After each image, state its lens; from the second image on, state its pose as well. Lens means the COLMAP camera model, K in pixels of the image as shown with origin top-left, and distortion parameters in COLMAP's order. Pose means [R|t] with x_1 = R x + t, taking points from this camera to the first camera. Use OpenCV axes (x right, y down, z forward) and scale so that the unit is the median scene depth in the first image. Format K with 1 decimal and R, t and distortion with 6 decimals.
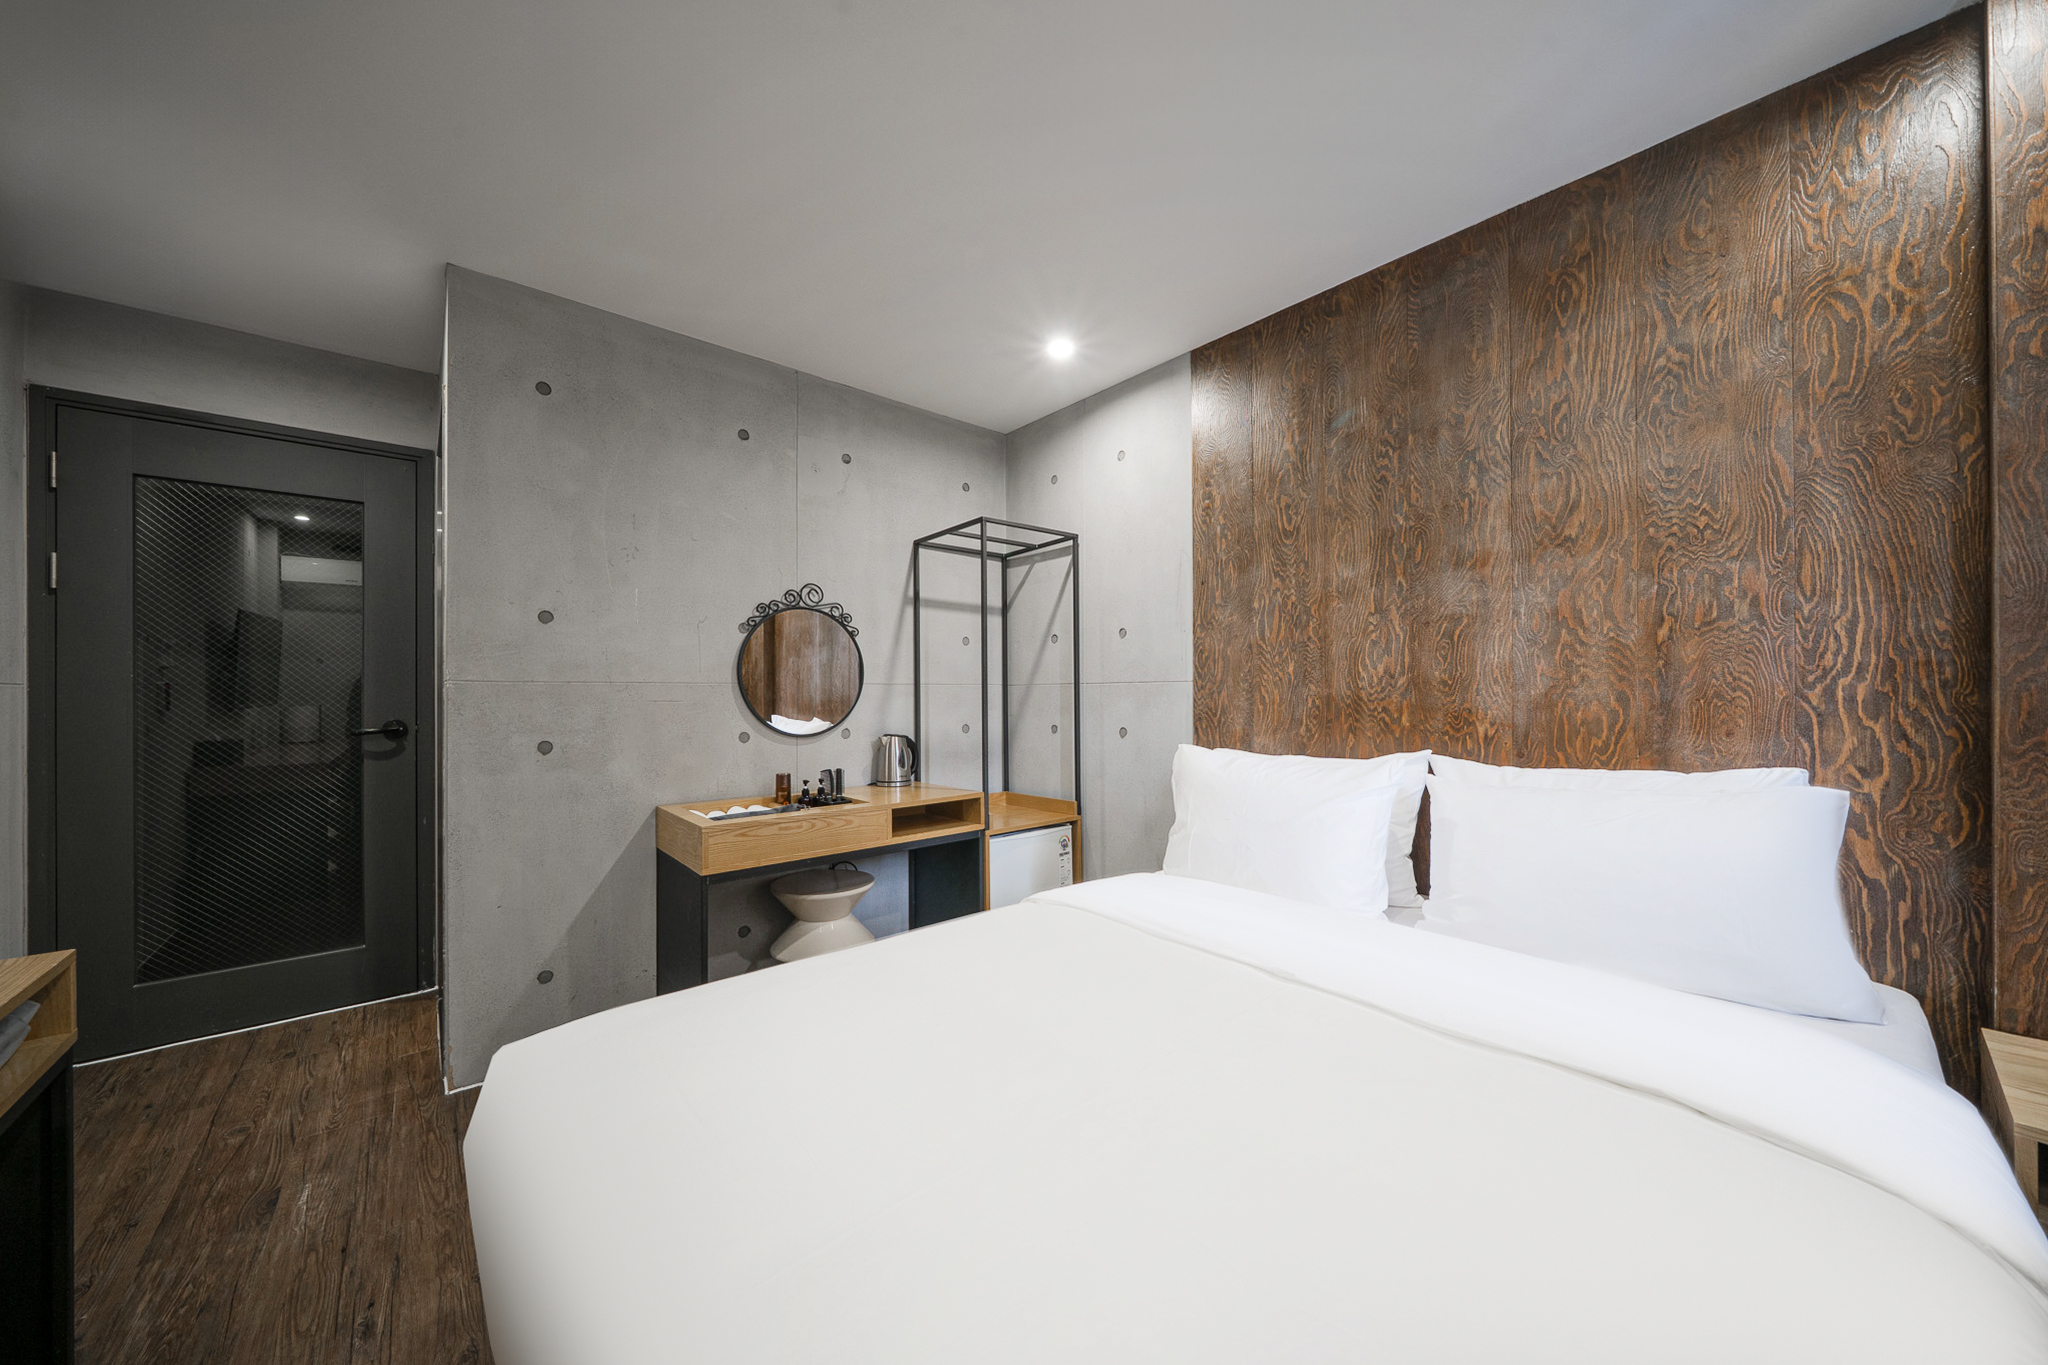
lens RADIAL K [[701.2, 0, 1017.8], [0, 701.2, 690.9], [0, 0, 1]] dist [0.000067, 0.000034]
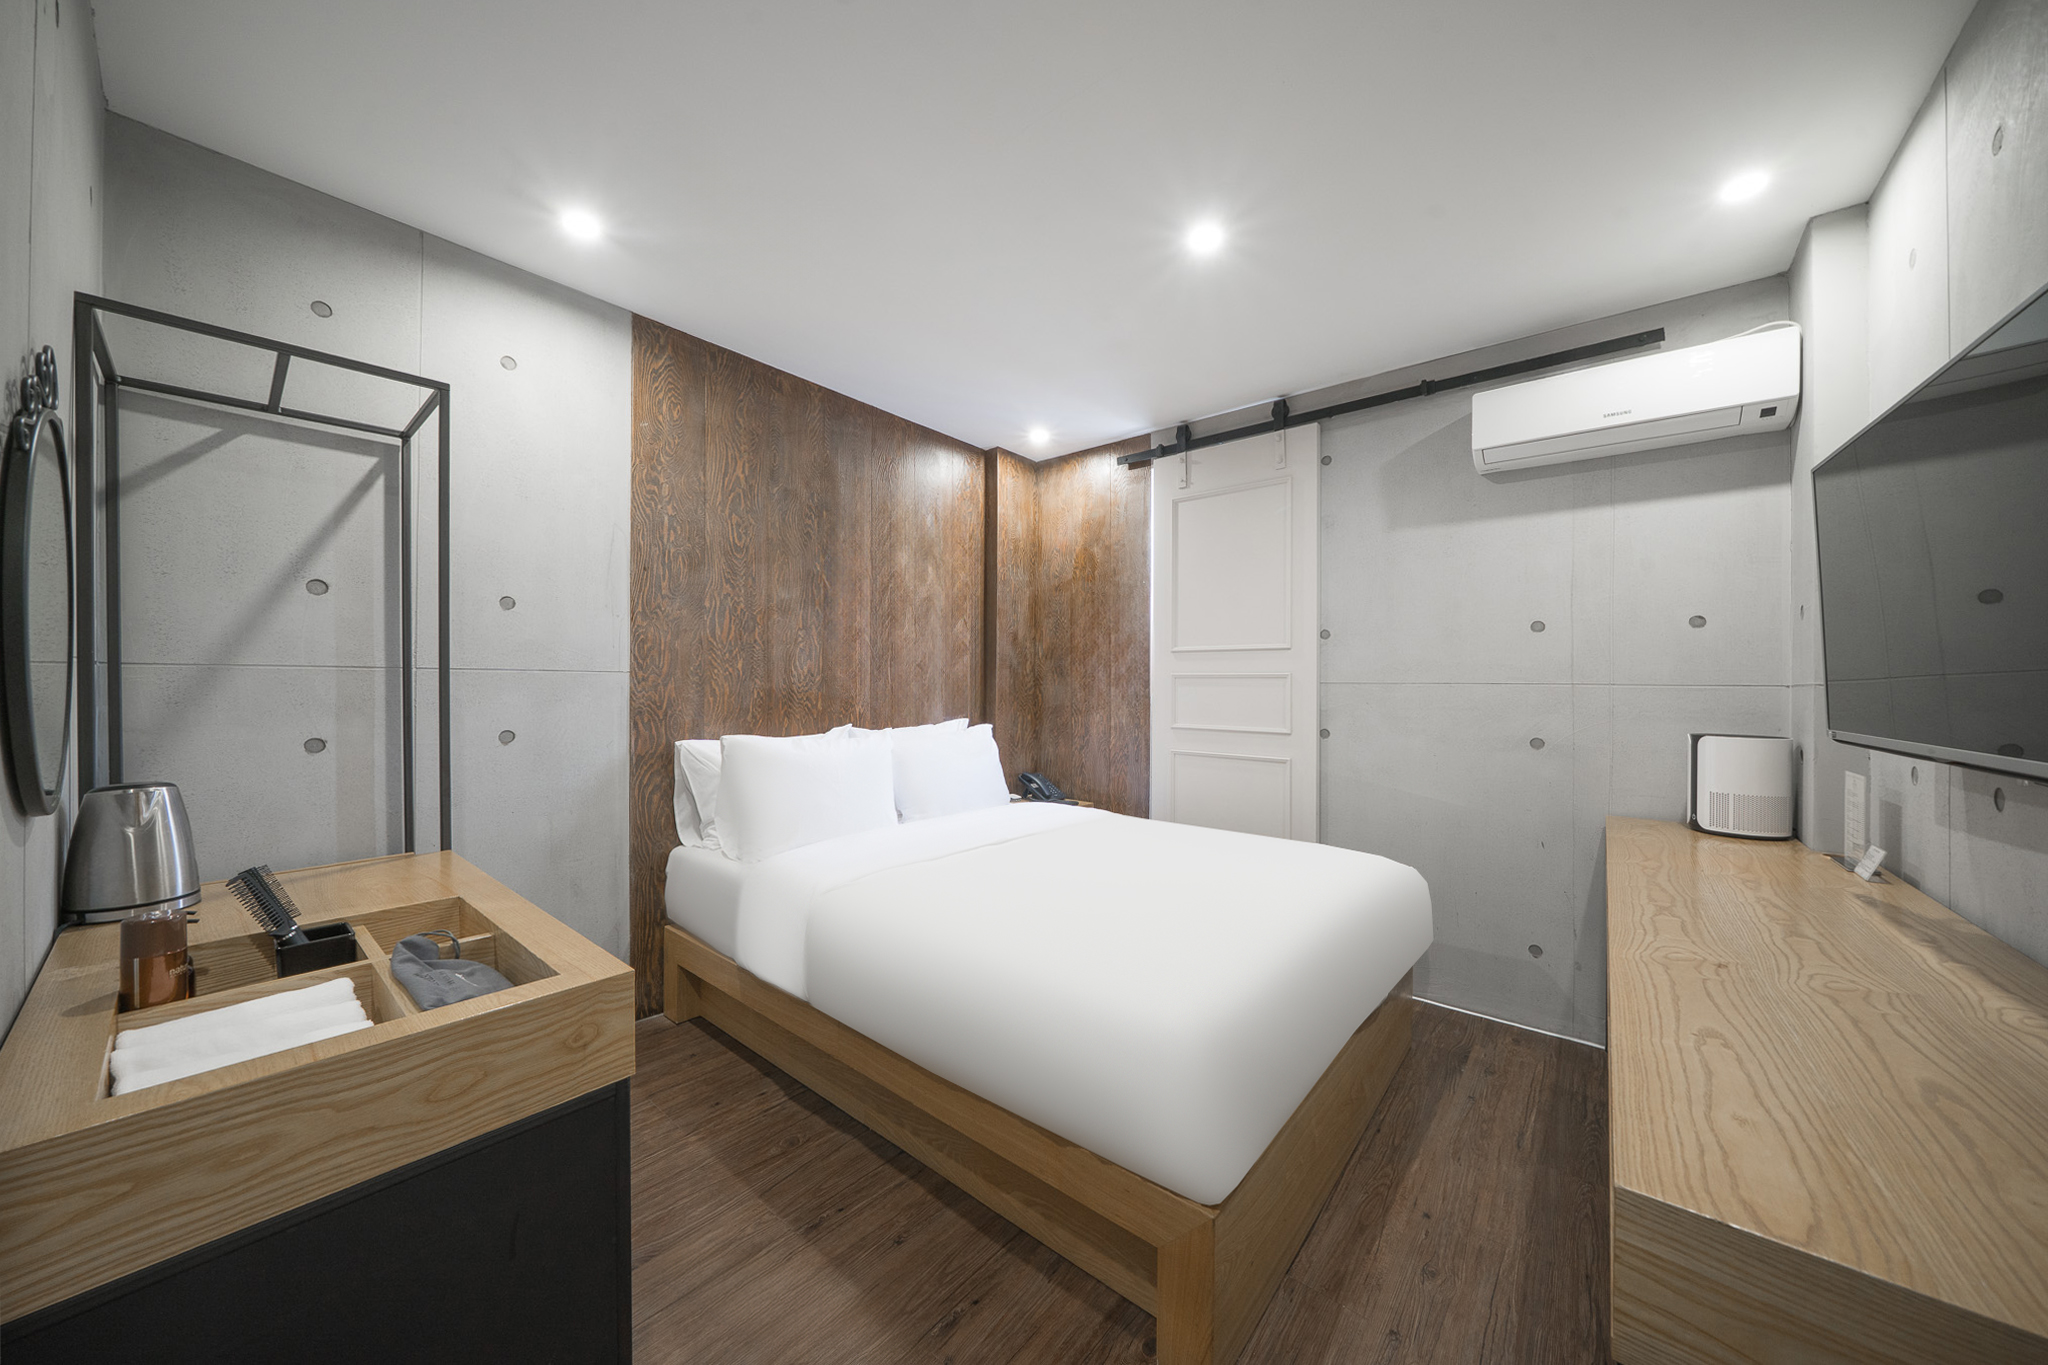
lens RADIAL K [[701.2, 0, 1017.8], [0, 701.2, 690.9], [0, 0, 1]] dist [0.000067, 0.000034]
pose [[-0.164142, 0.003311, 0.986431, -0.832756], [-0.005362, 0.999977, -0.004249, 0.013431], [-0.986422, -0.005986, -0.164120, 0.733020]]
